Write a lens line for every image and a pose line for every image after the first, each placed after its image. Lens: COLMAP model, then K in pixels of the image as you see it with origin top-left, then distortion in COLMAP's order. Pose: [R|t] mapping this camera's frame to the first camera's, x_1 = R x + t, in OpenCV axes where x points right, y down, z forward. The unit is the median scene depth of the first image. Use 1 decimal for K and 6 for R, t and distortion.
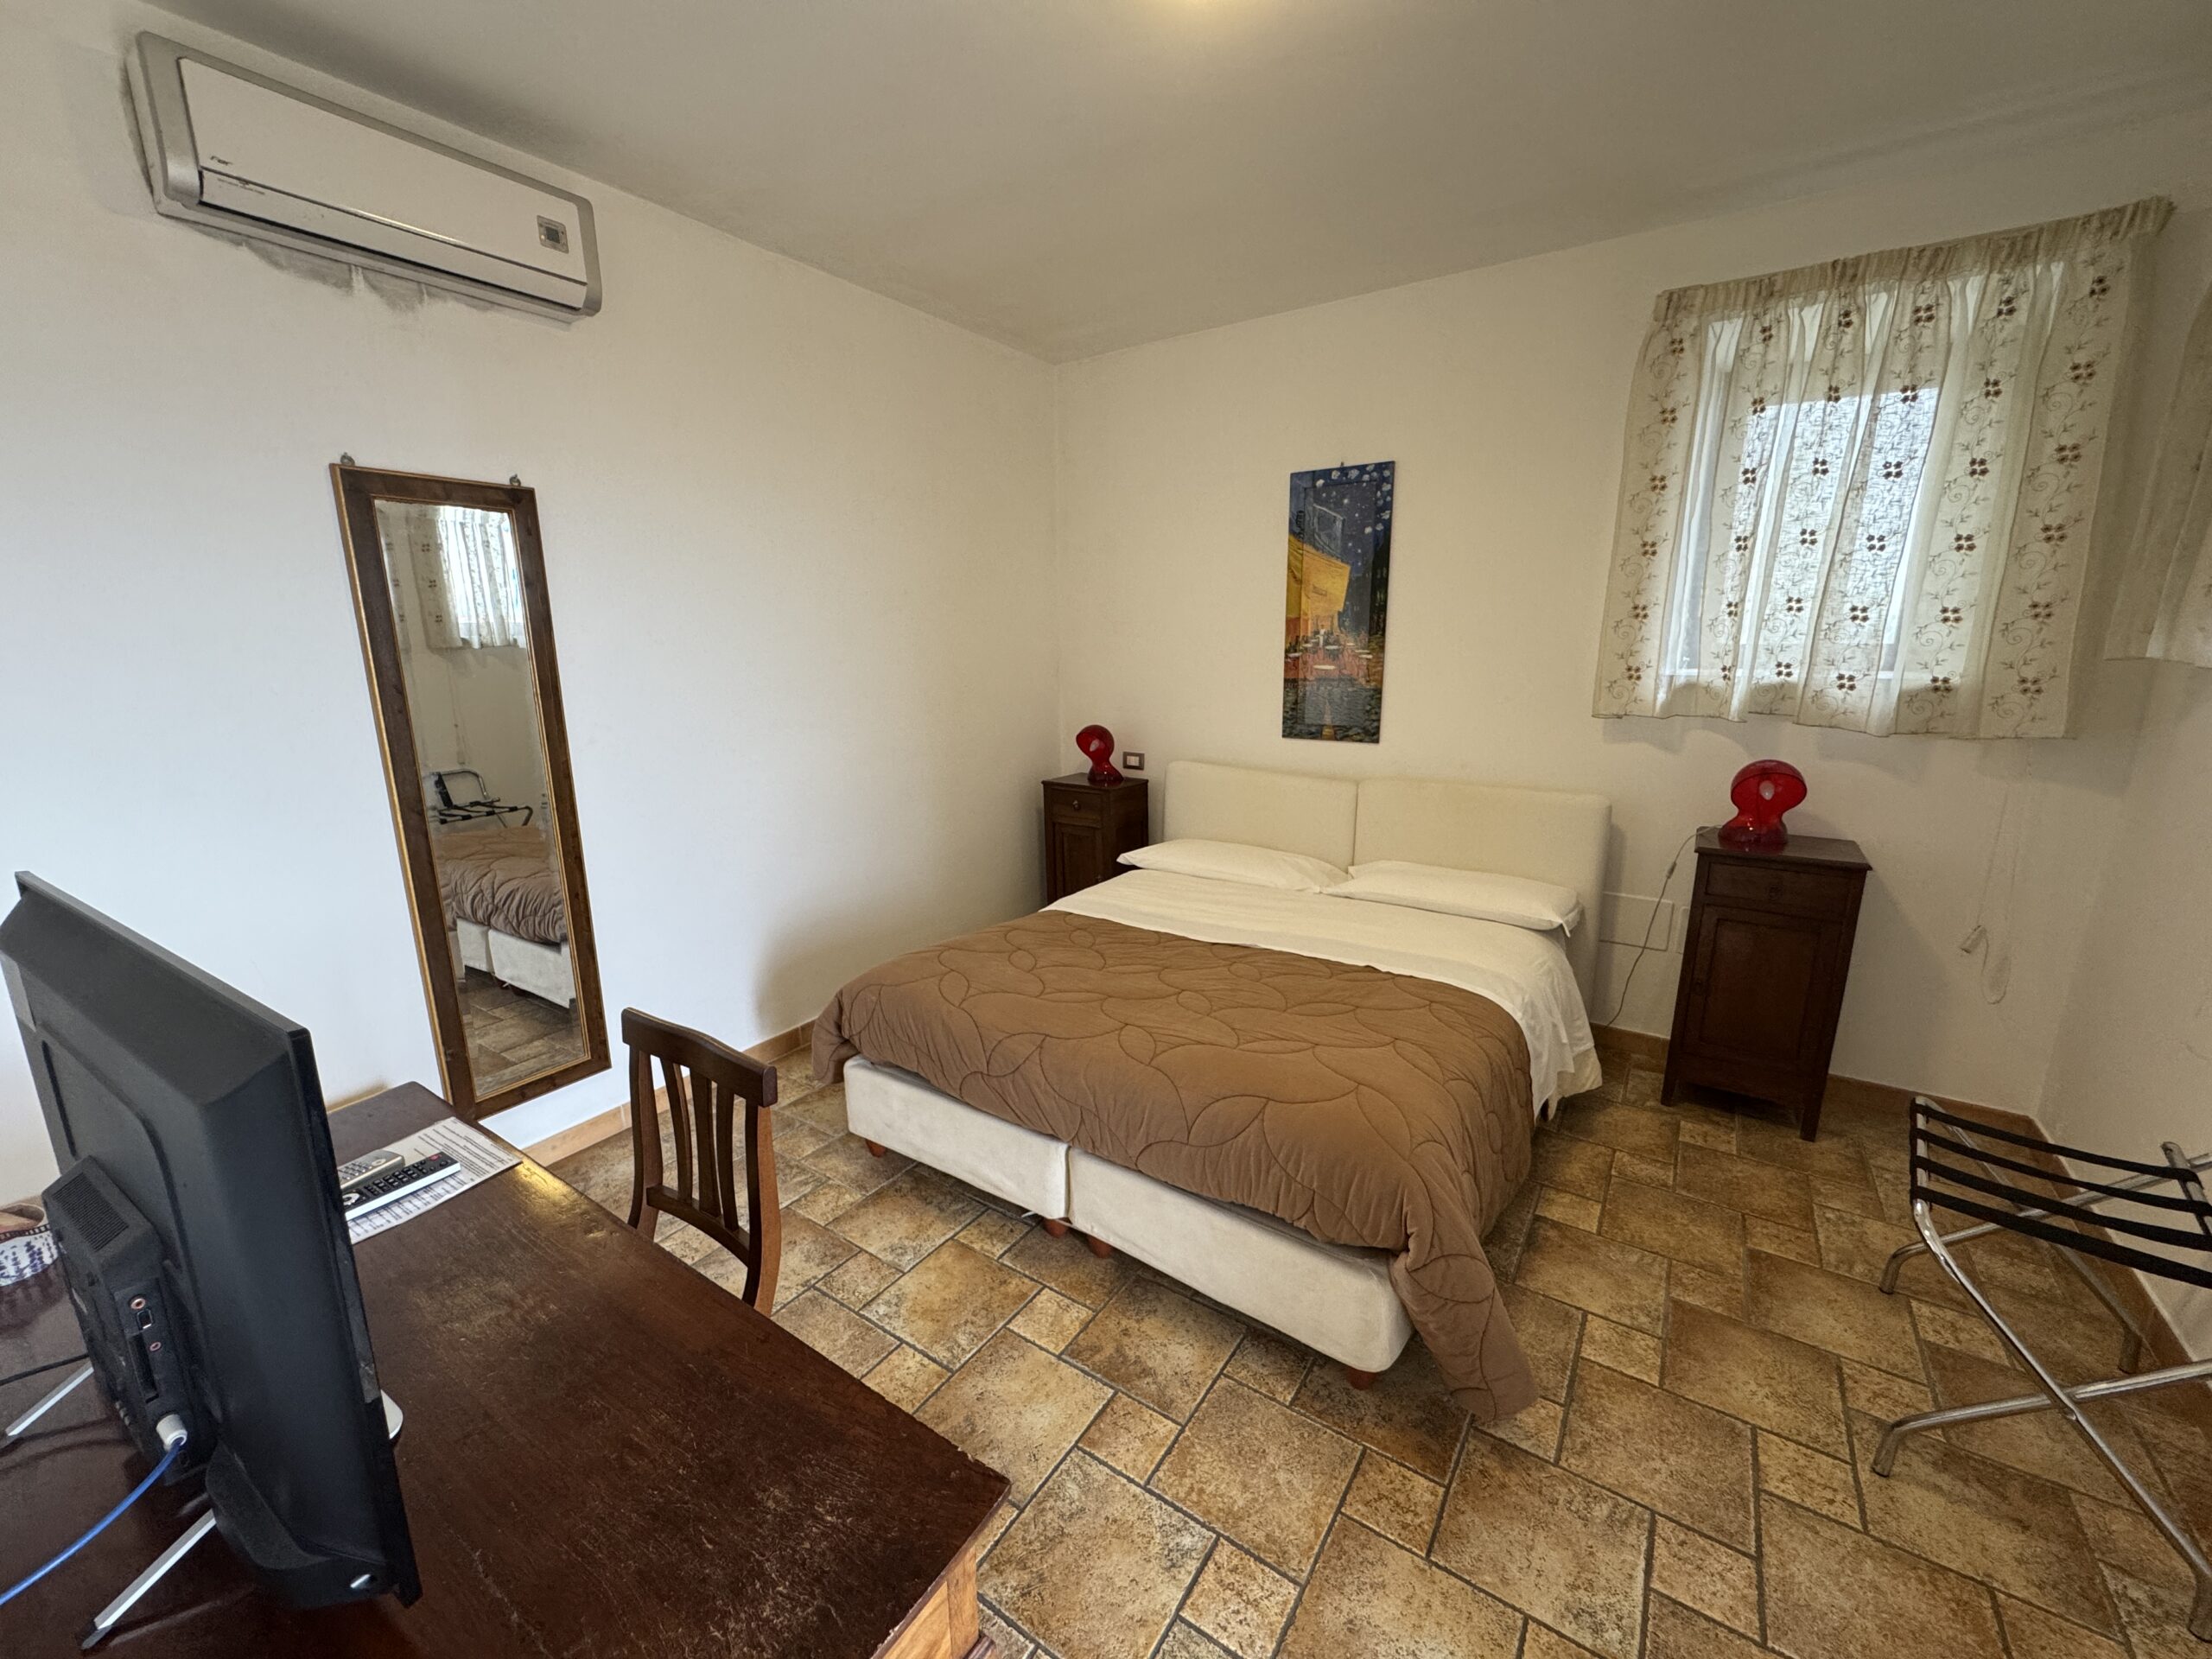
lens RADIAL K [[885.8, 0, 1102.5], [0, 885.8, 832.0], [0, 0, 1]] dist [-0.000700, -0.000057]
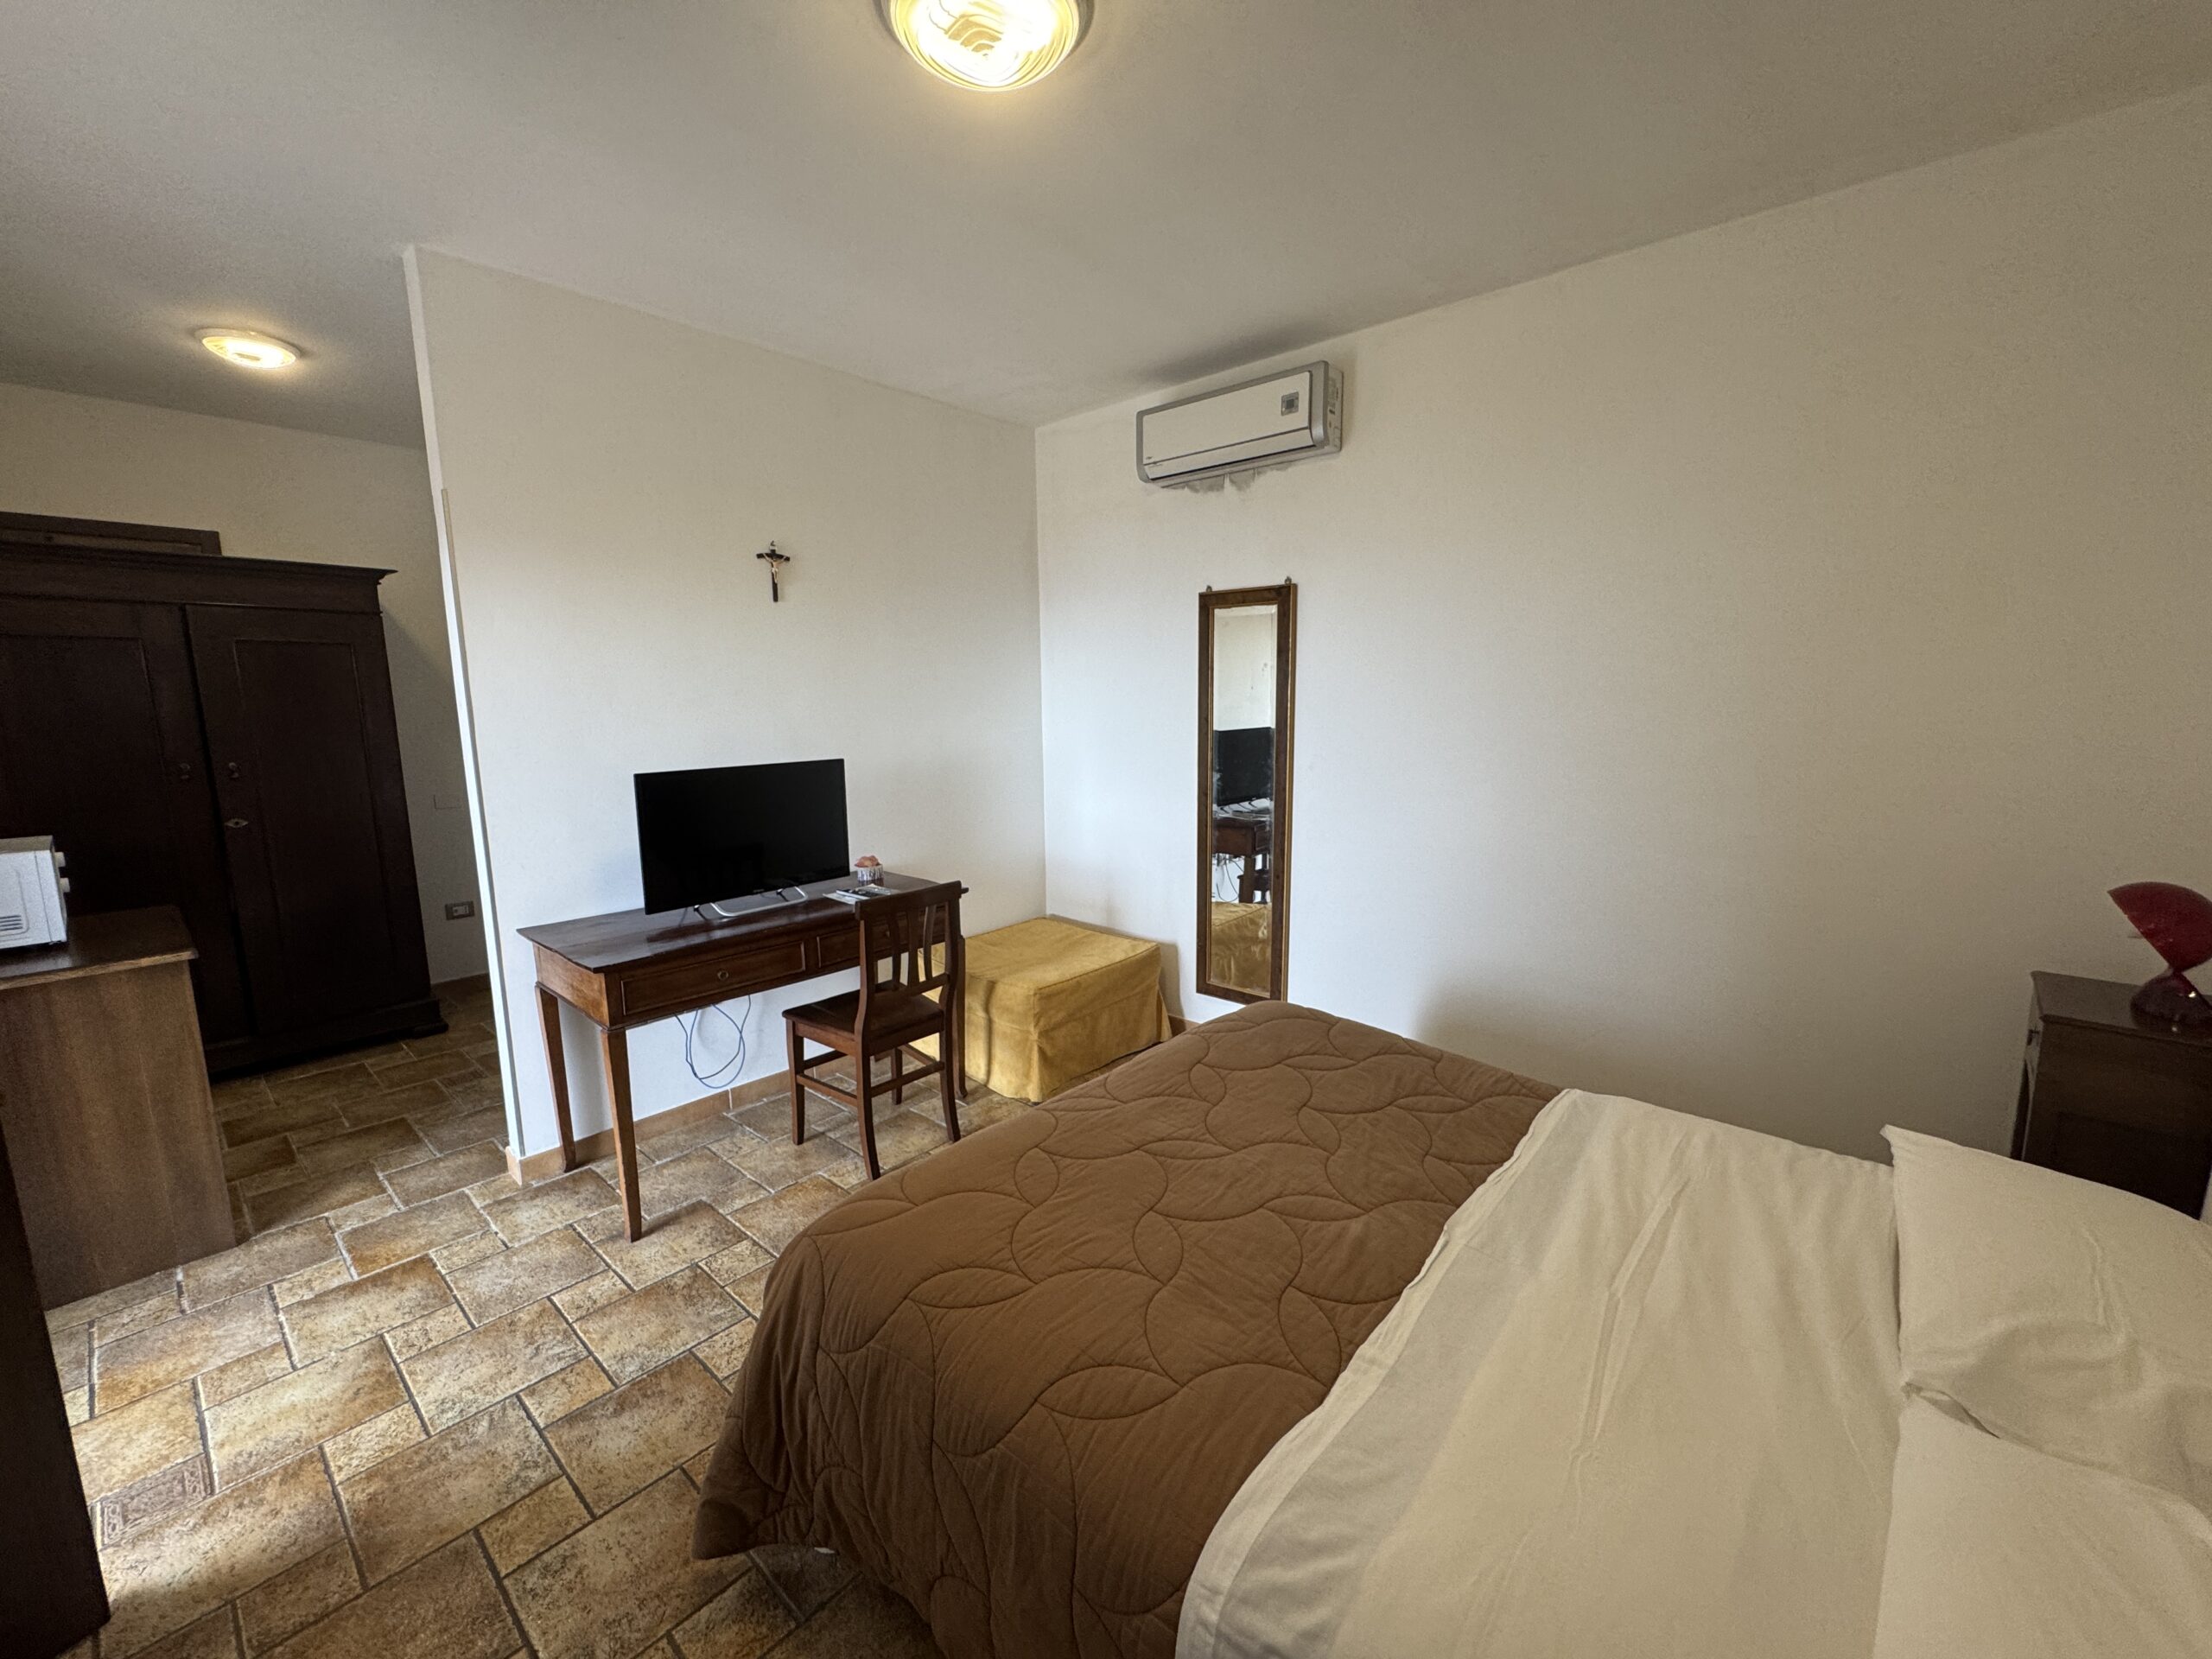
lens RADIAL K [[885.8, 0, 1107.0], [0, 885.8, 822.9], [0, 0, 1]] dist [-0.000700, -0.000057]
pose [[-0.123164, 0.151867, -0.980697, 0.947745], [-0.200339, 0.964070, 0.174452, -0.236922], [0.971954, 0.217959, -0.088314, 1.050241]]
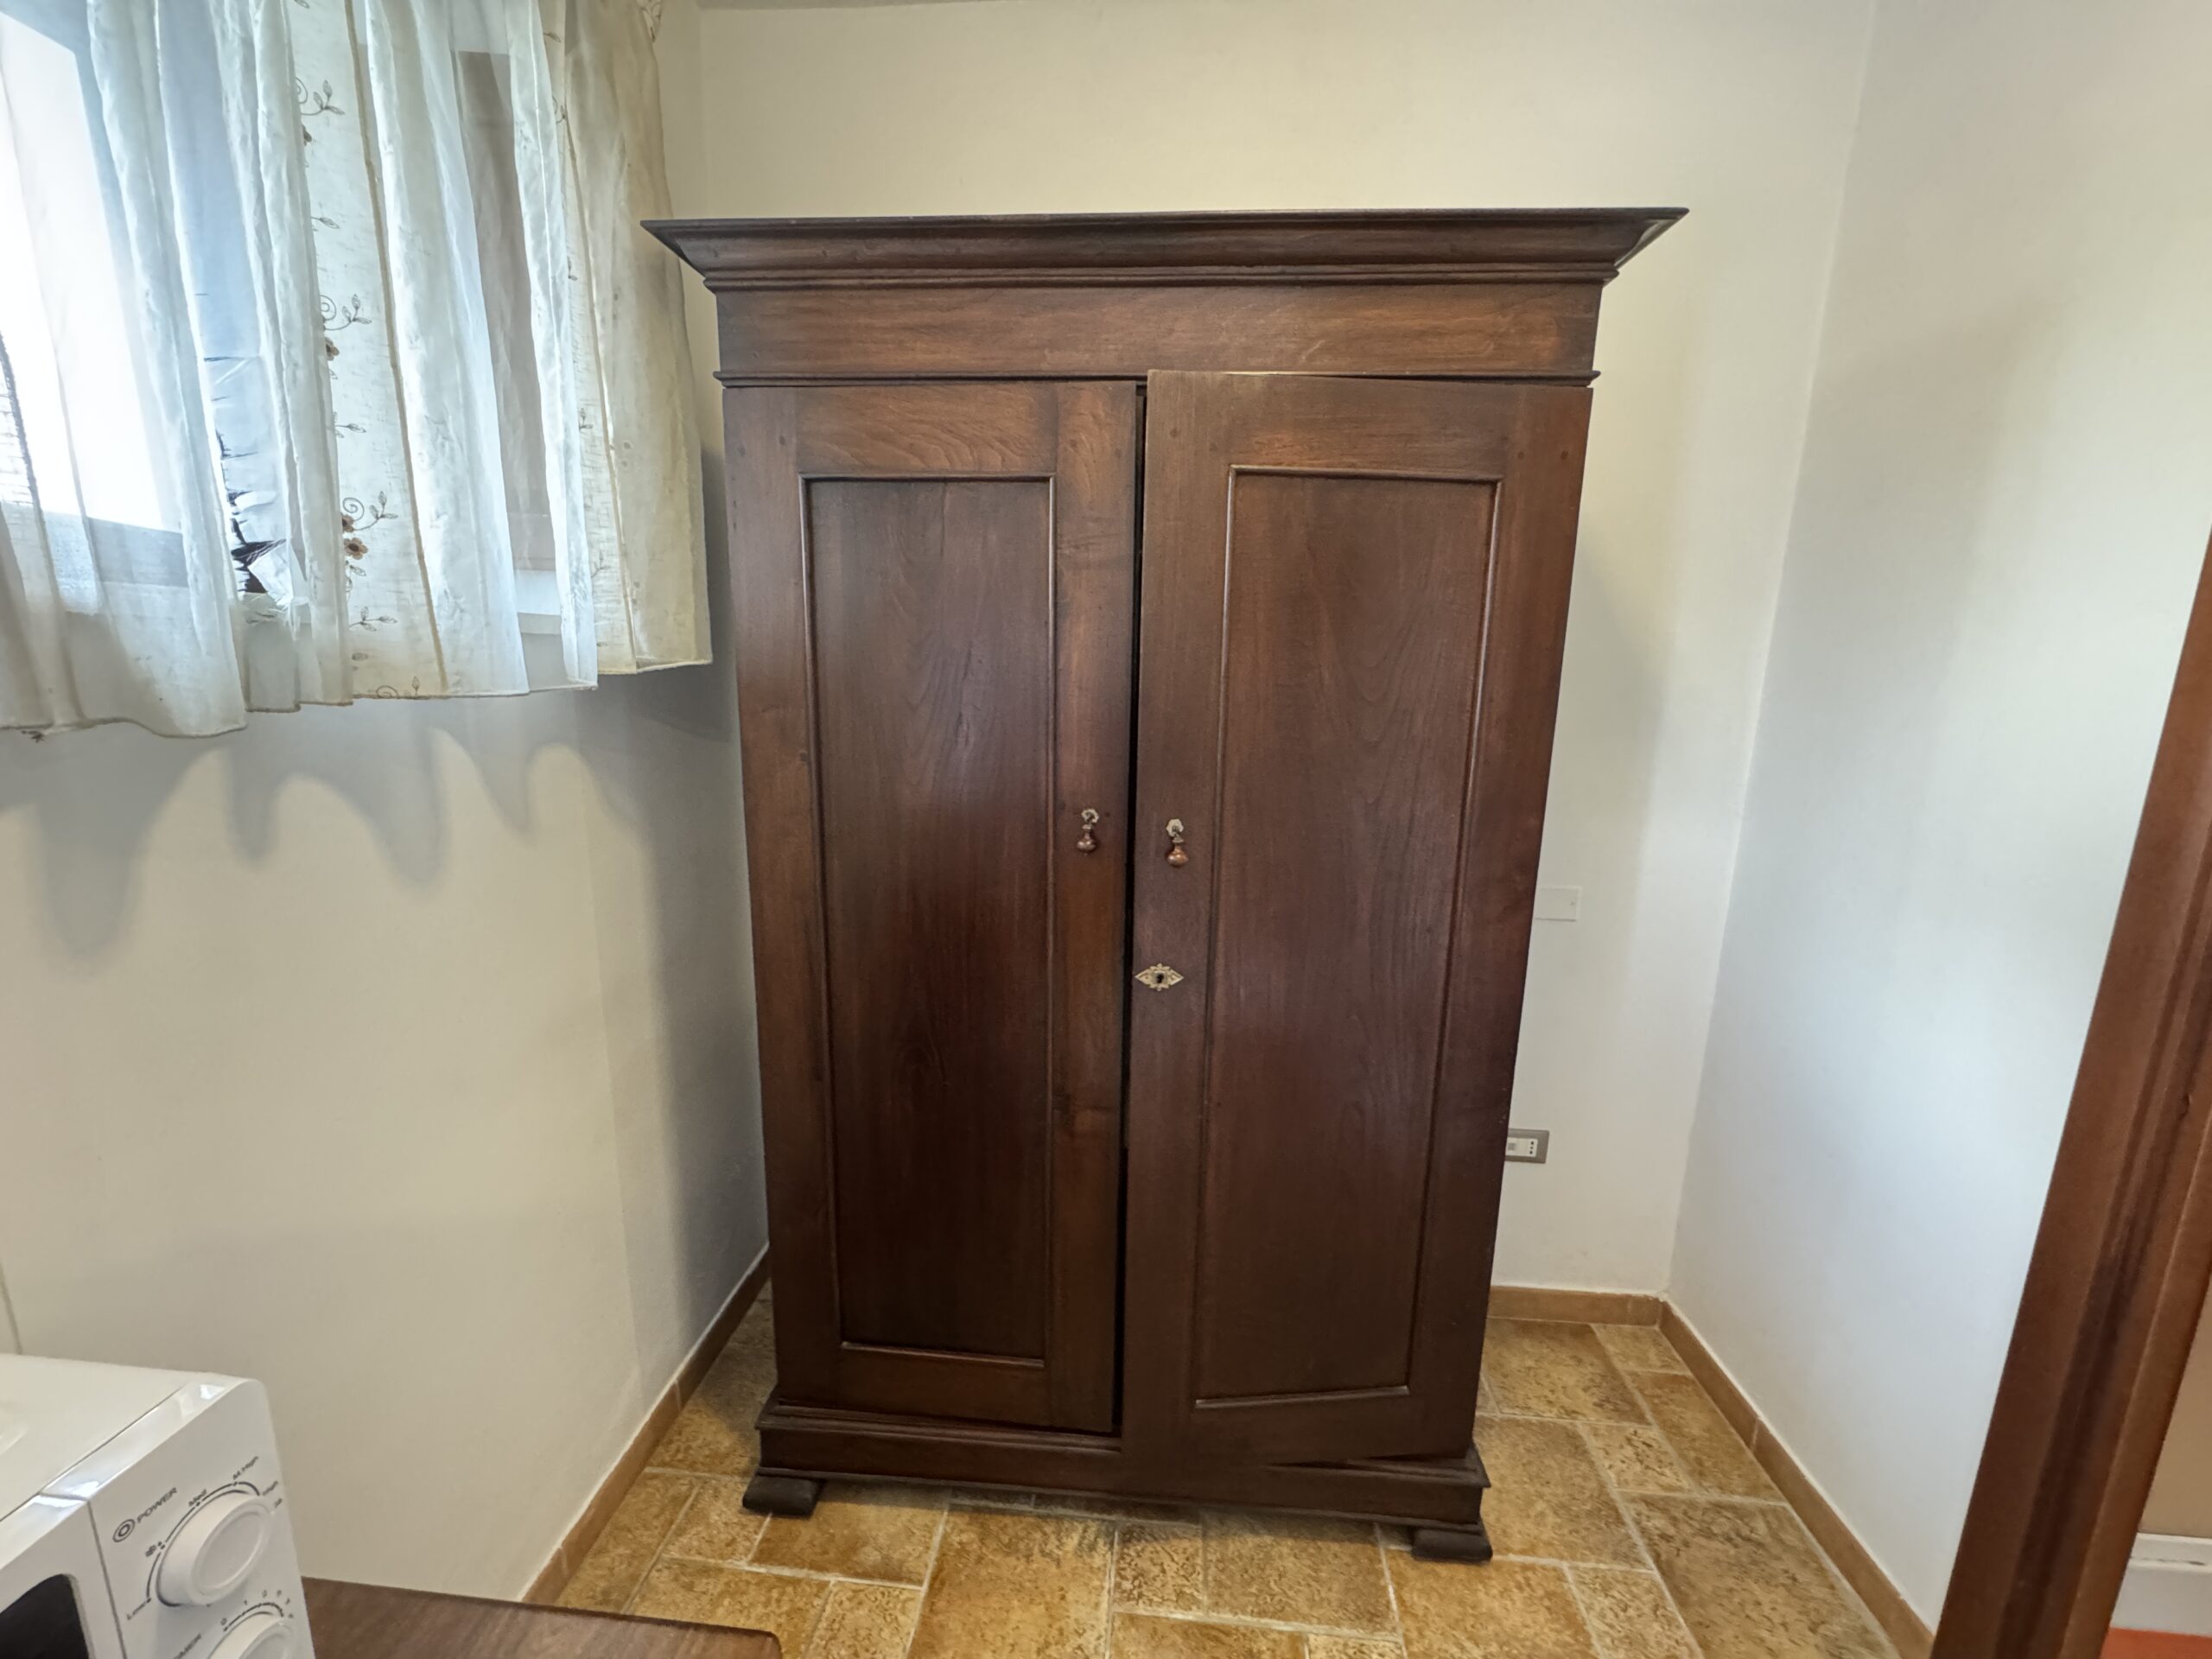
lens RADIAL K [[885.8, 0, 1103.1], [0, 885.8, 827.5], [0, 0, 1]] dist [-0.000700, -0.000057]
pose [[-0.868096, 0.080780, -0.489780, 0.546223], [-0.123408, 0.920573, 0.370561, -0.129566], [0.480812, 0.382125, -0.789177, 0.573575]]
